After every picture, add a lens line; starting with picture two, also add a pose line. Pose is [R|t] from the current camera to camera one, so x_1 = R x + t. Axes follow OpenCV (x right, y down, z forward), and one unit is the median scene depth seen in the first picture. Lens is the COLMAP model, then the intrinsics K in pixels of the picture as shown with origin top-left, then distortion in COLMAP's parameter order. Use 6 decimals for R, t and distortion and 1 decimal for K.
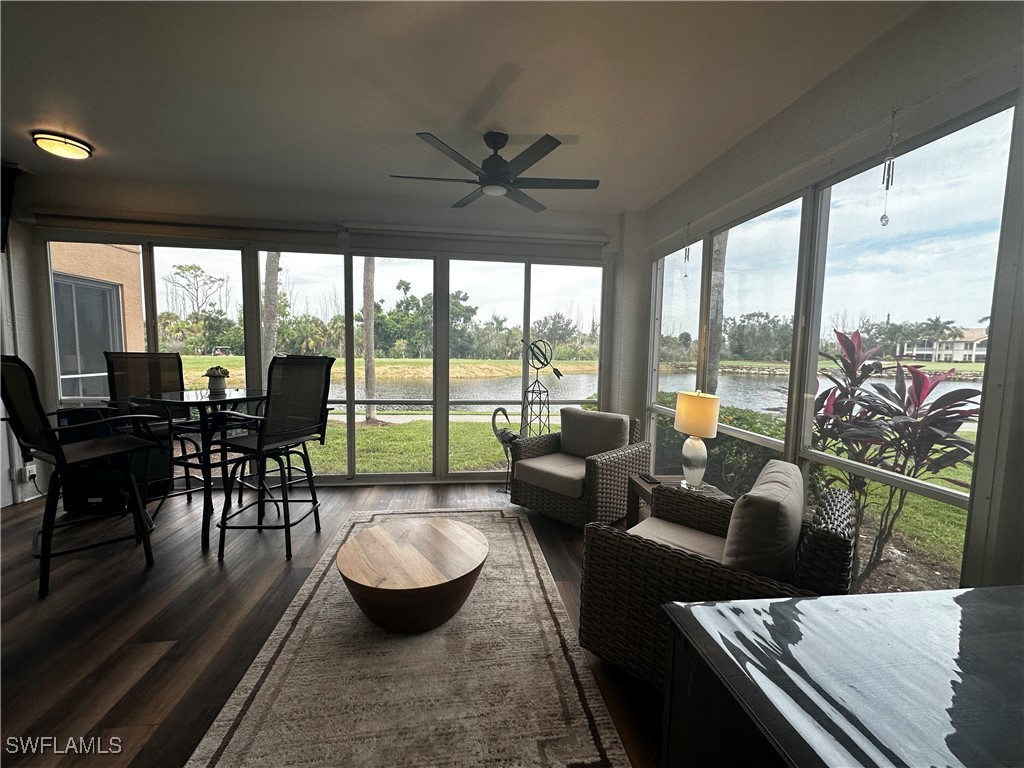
lens RADIAL K [[409.5, 0, 512.1], [0, 409.5, 381.8], [0, 0, 1]] dist [-0.000892, 0.000174]
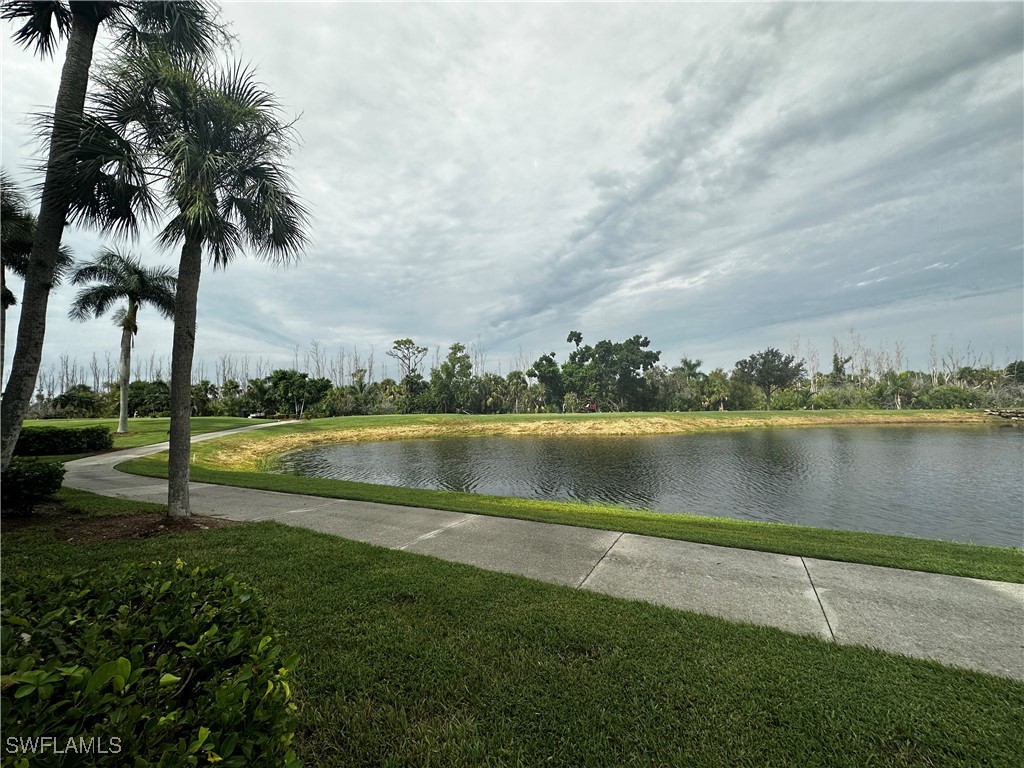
lens RADIAL K [[409.5, 0, 507.0], [0, 409.5, 403.7], [0, 0, 1]] dist [-0.000892, 0.000174]
pose [[0.871326, -0.033742, -0.489543, 0.079054], [-0.003922, 0.997122, -0.075707, -0.006959], [0.490689, 0.067885, 0.868686, 0.133754]]
